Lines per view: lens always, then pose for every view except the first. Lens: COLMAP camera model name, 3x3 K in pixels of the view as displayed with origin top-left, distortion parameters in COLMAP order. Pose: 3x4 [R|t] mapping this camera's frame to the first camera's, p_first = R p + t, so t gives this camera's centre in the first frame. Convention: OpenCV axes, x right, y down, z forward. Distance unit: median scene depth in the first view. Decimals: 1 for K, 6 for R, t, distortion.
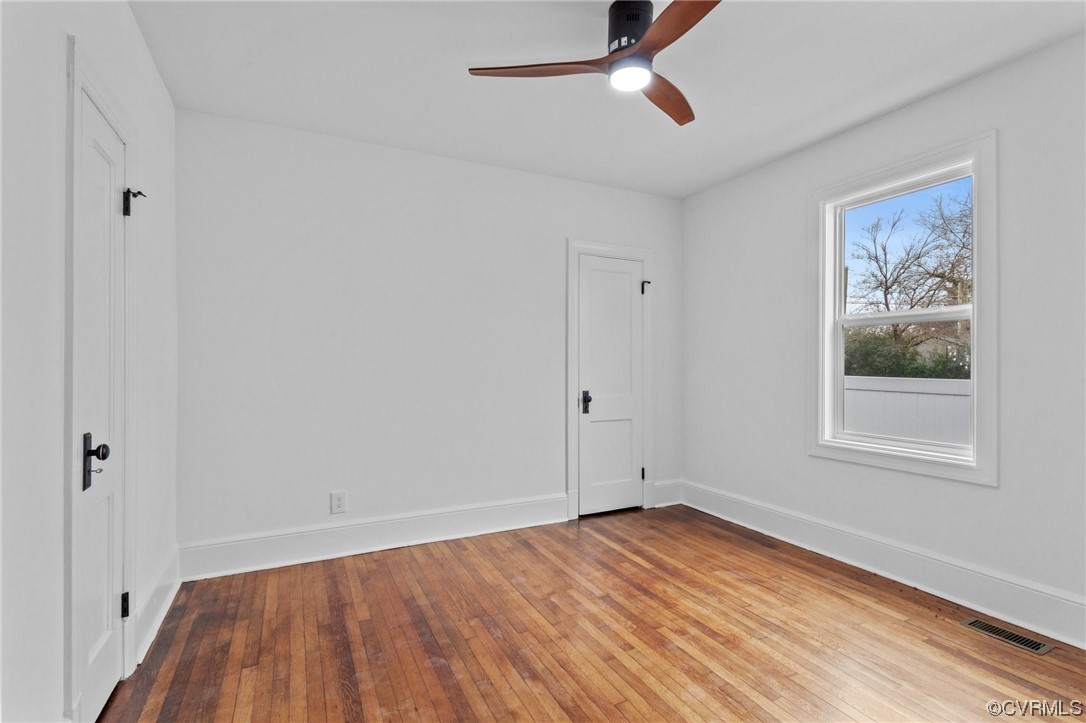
lens RADIAL K [[520.7, 0, 543.0], [0, 520.7, 361.5], [0, 0, 1]] dist [-0.001258, 0.000831]
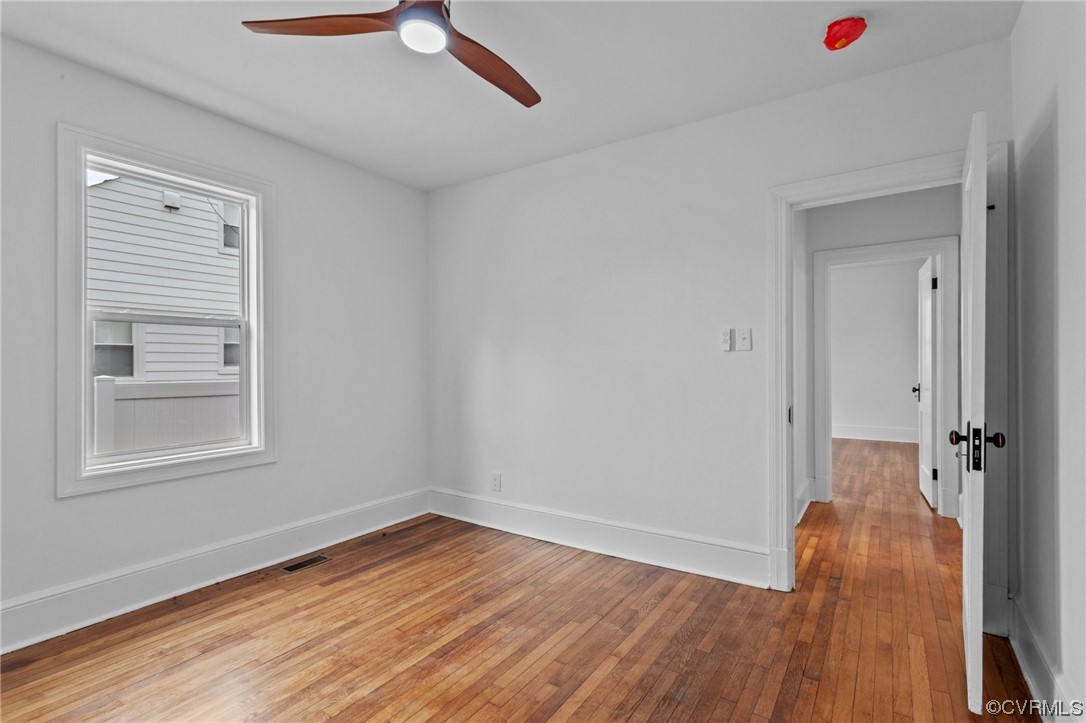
lens RADIAL K [[520.7, 0, 543.0], [0, 520.7, 361.5], [0, 0, 1]] dist [-0.001258, 0.000831]
pose [[-0.508776, 0.005742, 0.860880, -0.572174], [0.004405, 0.999982, -0.004067, -0.002326], [-0.860888, 0.001723, -0.508792, 1.065148]]
